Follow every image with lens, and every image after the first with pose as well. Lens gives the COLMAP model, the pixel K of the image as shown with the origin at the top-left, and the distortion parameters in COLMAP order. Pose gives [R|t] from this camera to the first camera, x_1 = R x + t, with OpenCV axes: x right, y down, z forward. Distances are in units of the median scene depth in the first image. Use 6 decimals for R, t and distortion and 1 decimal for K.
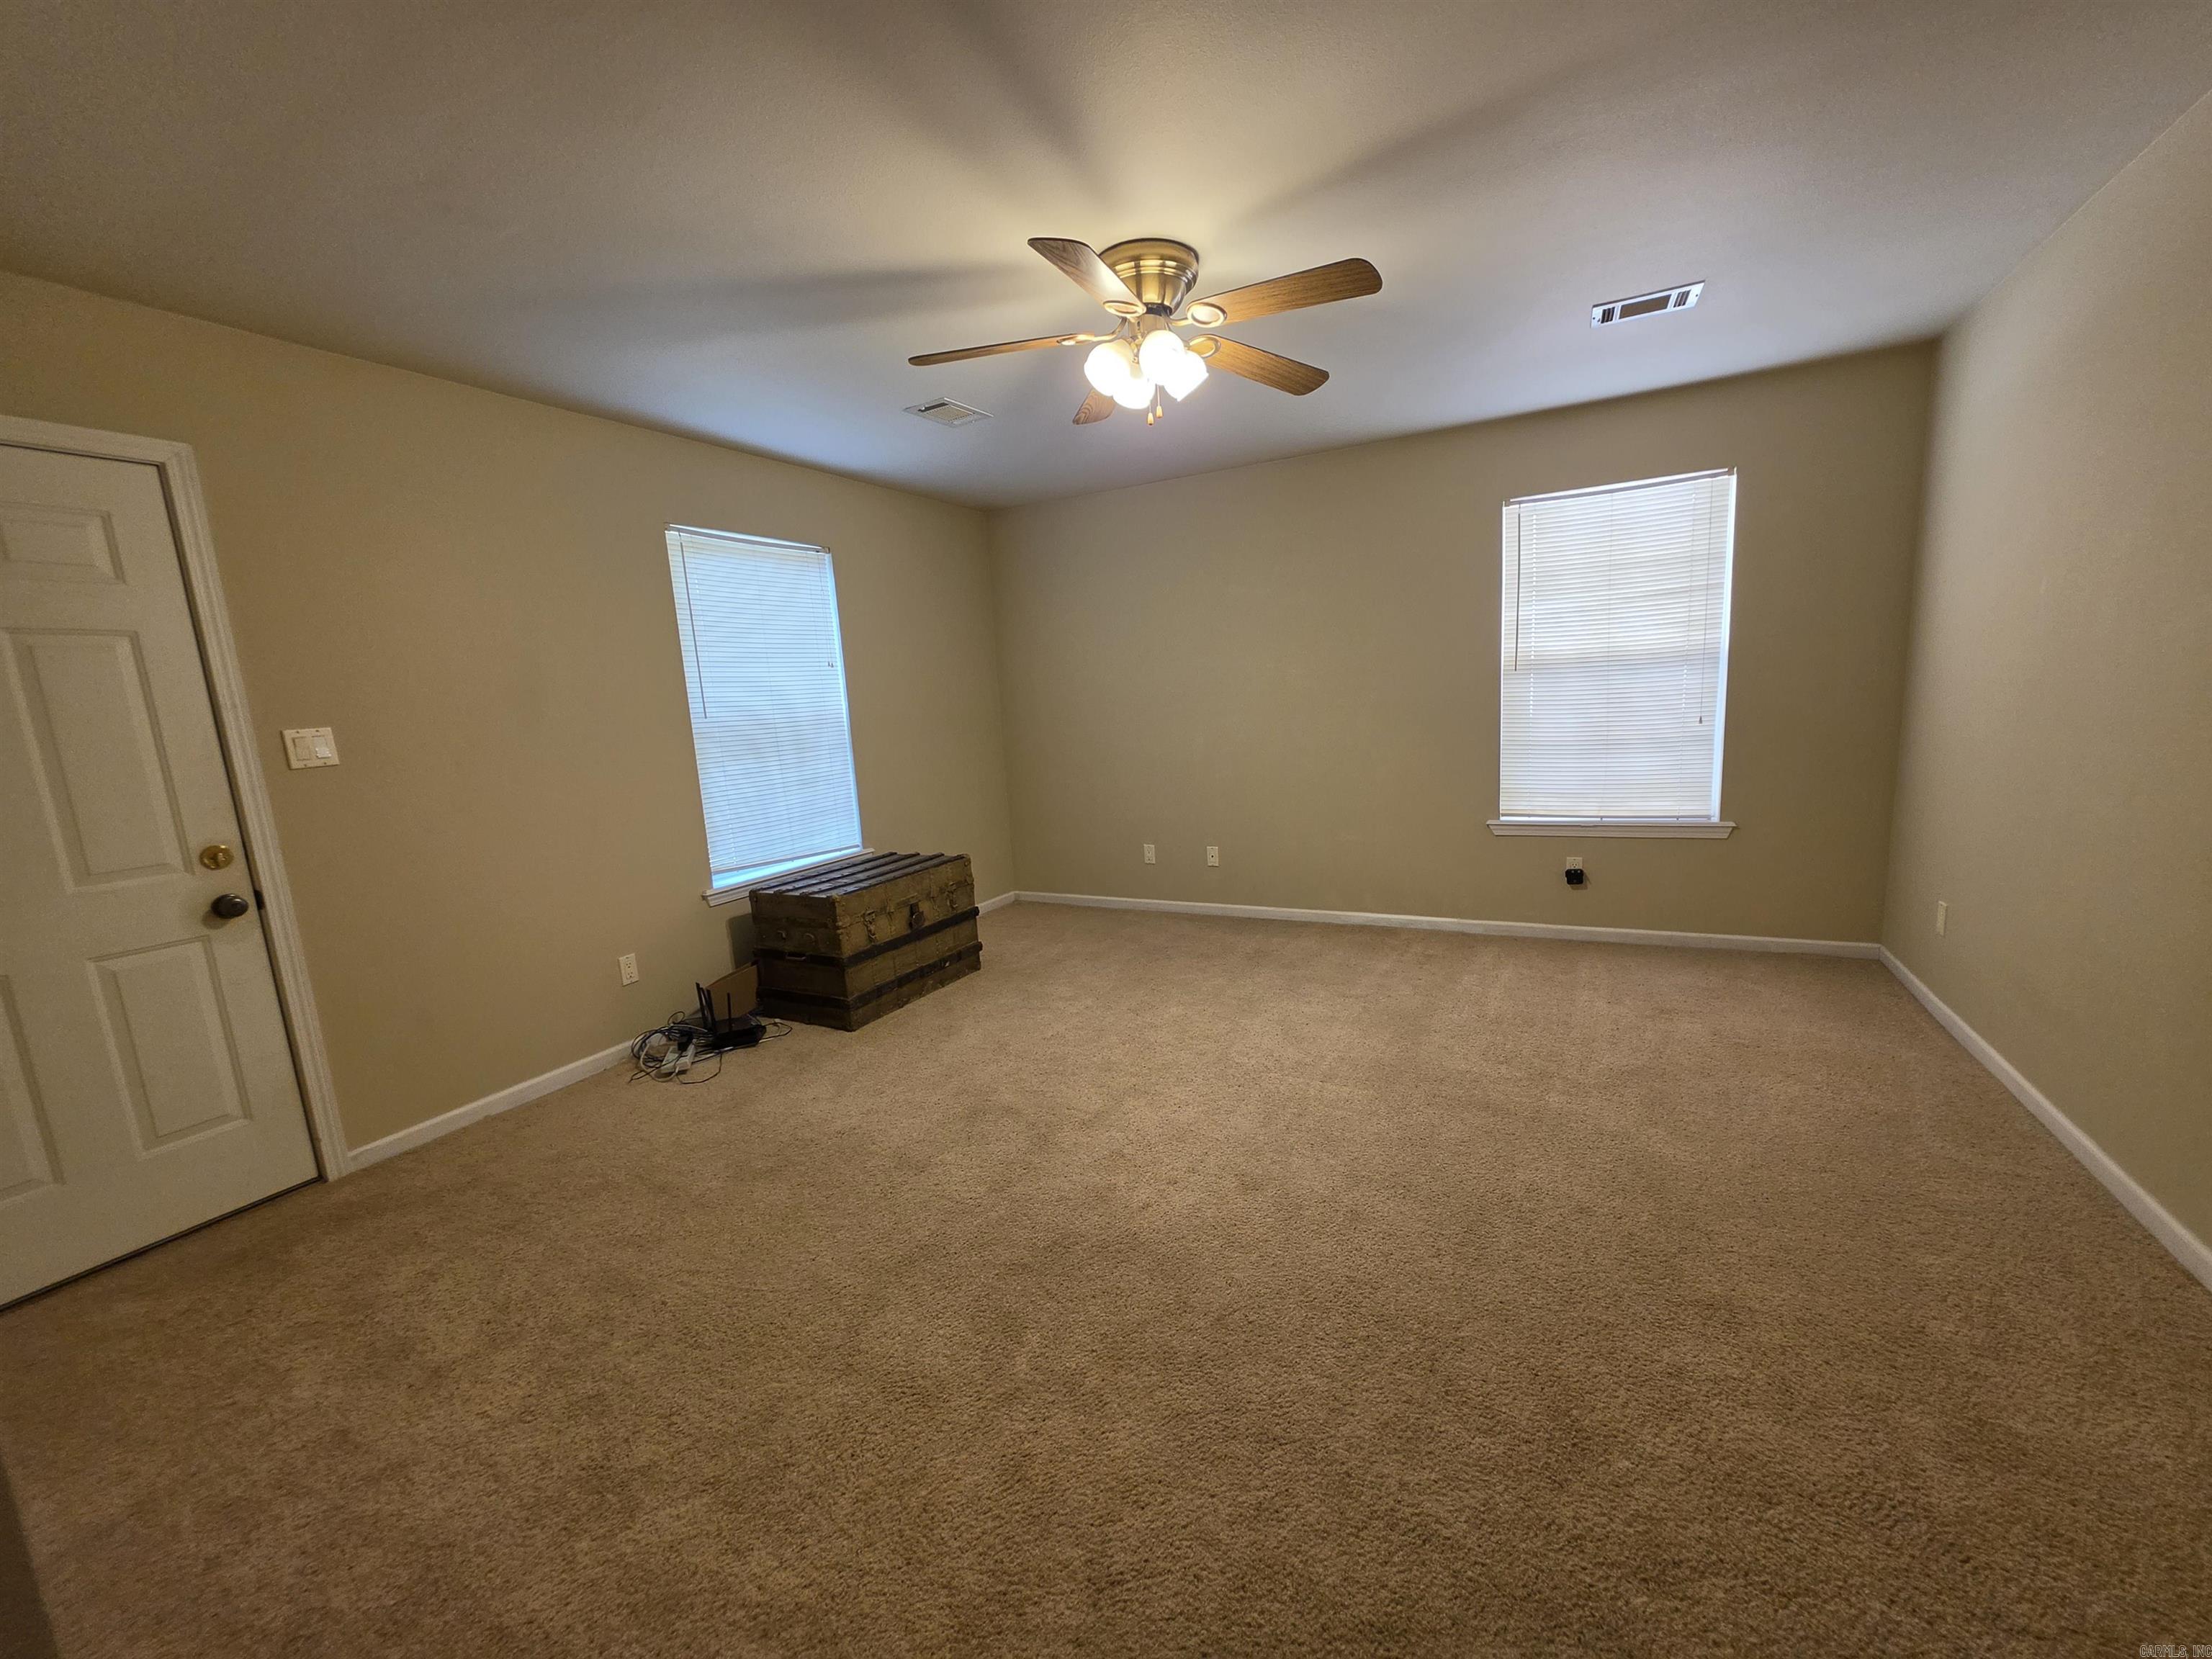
lens RADIAL K [[904.1, 0, 1223.2], [0, 904.1, 847.6], [0, 0, 1]] dist [-0.006572, 0.001594]
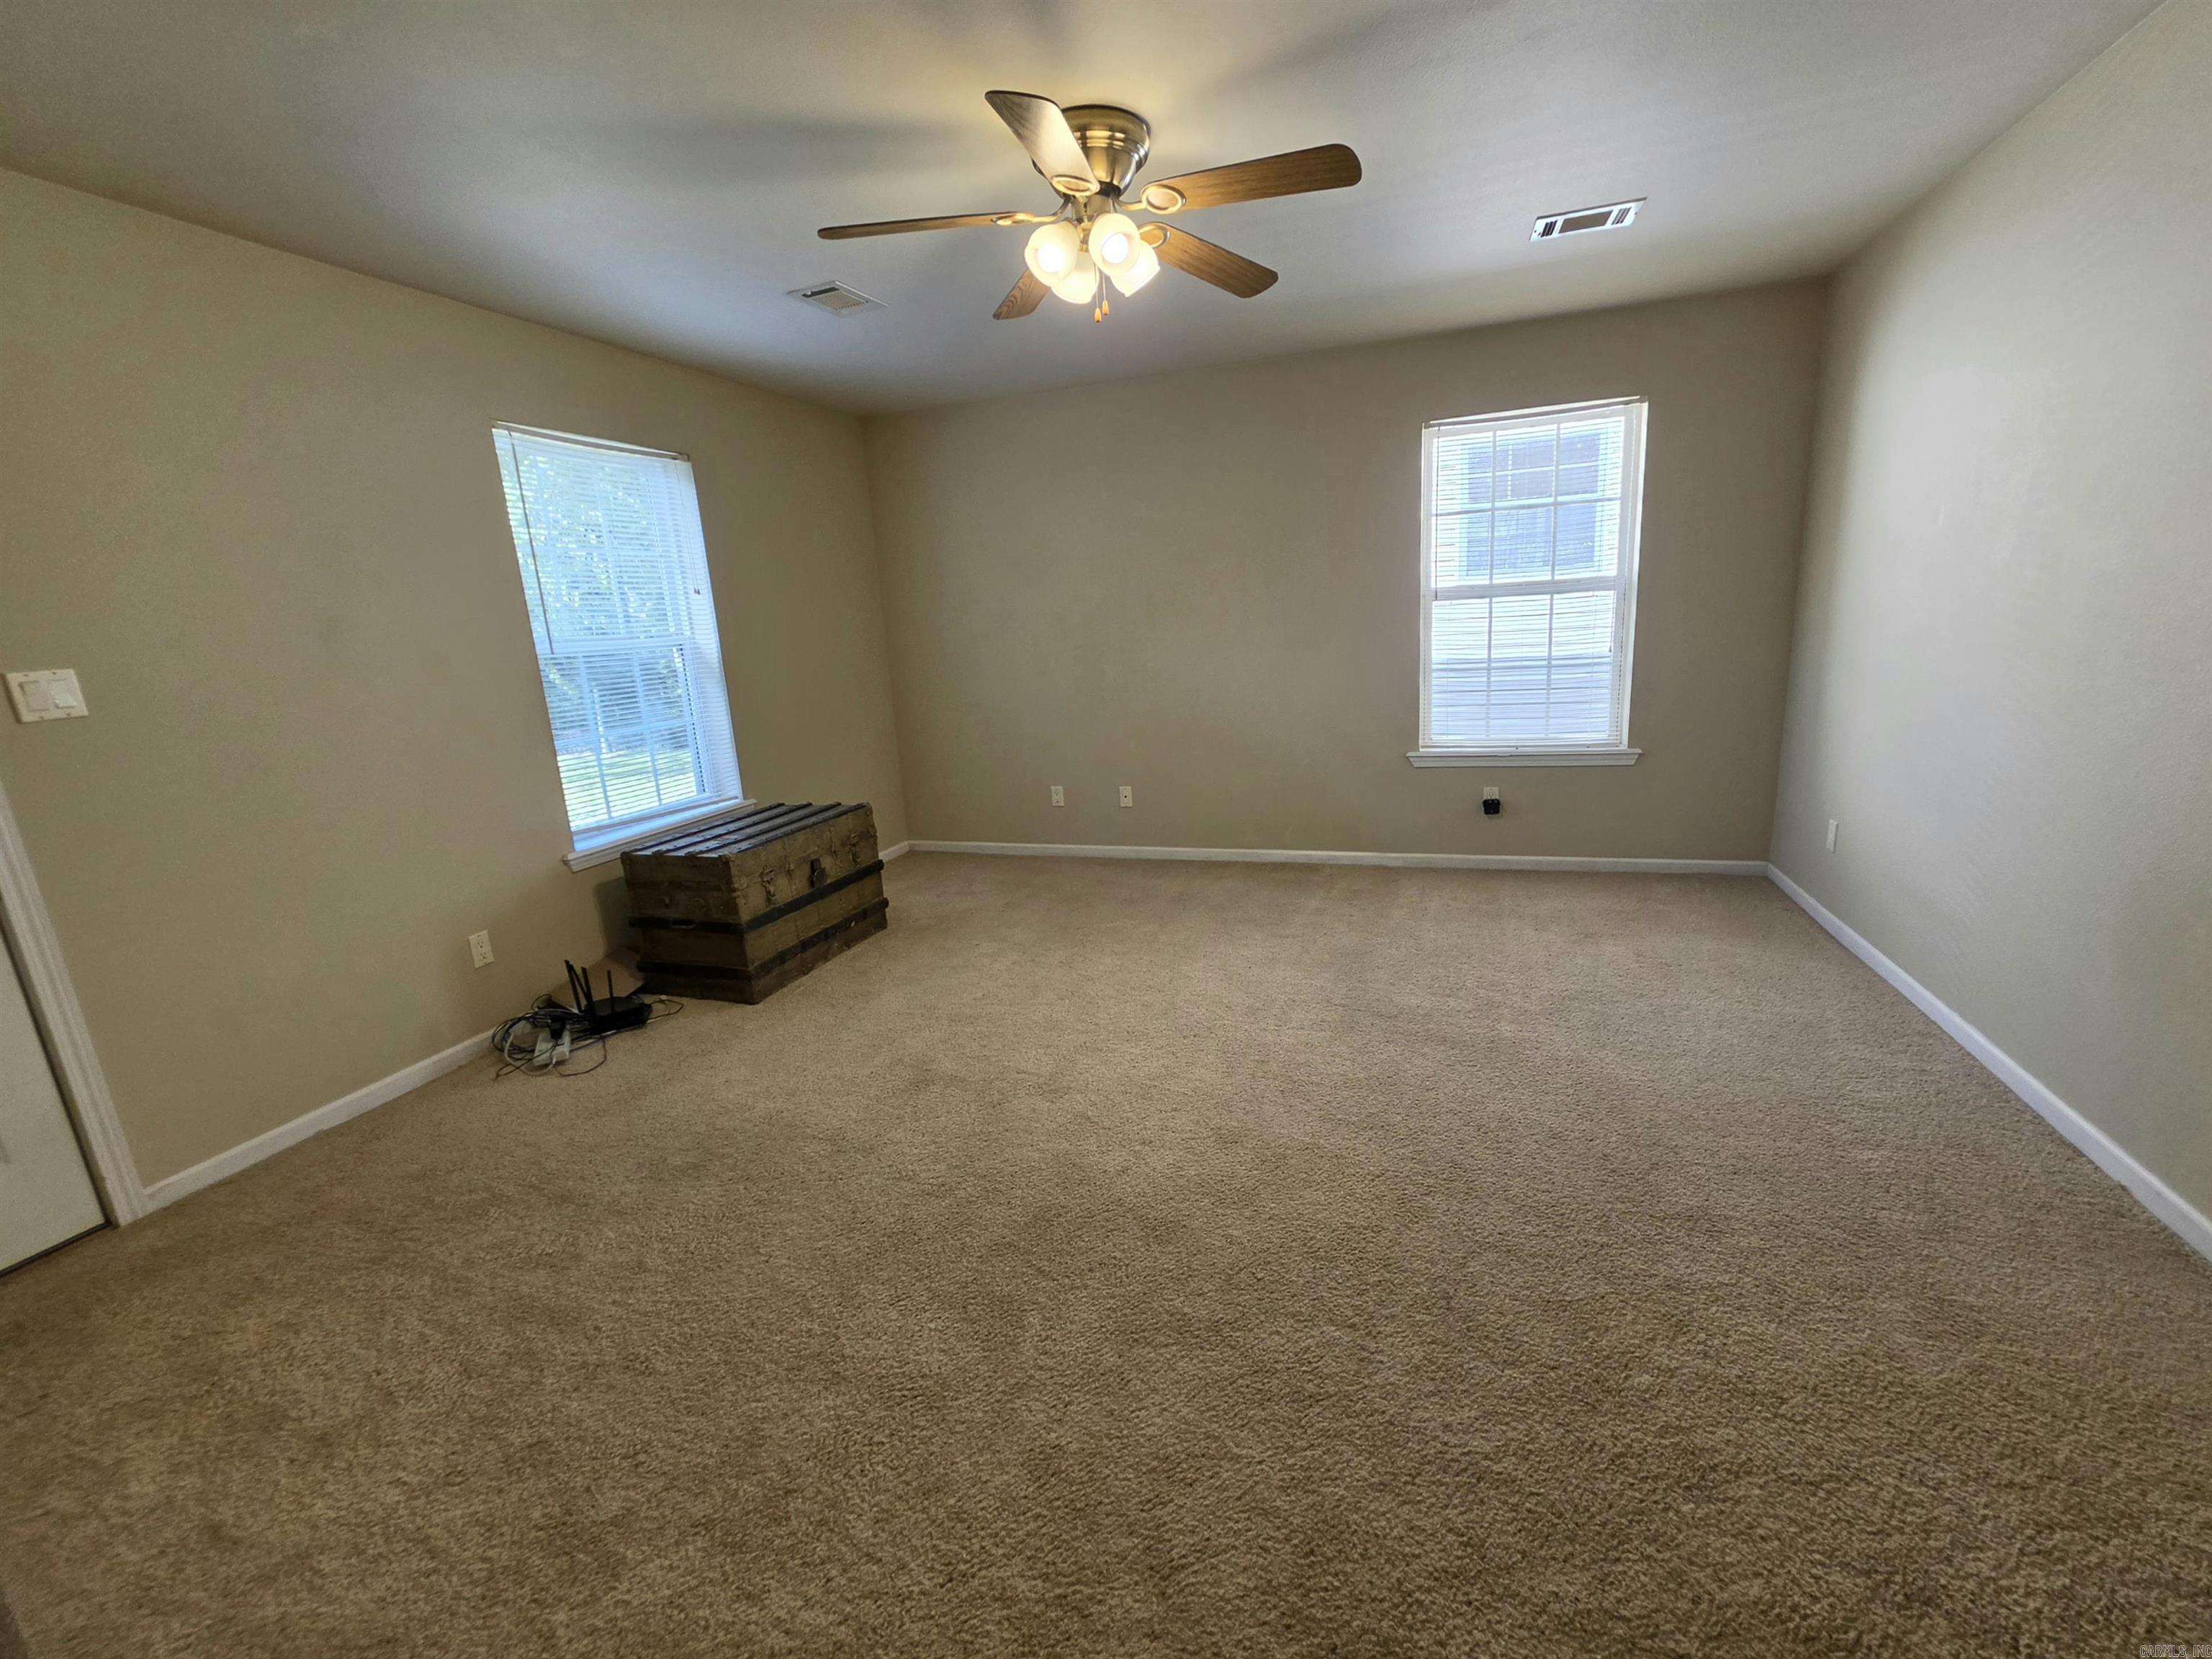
lens RADIAL K [[904.1, 0, 1107.7], [0, 904.1, 832.0], [0, 0, 1]] dist [-0.006572, 0.001594]
pose [[0.988772, -0.035642, 0.145121, -0.225497], [0.027334, 0.997893, 0.058843, -0.013111], [-0.146913, -0.054216, 0.987663, 0.082883]]
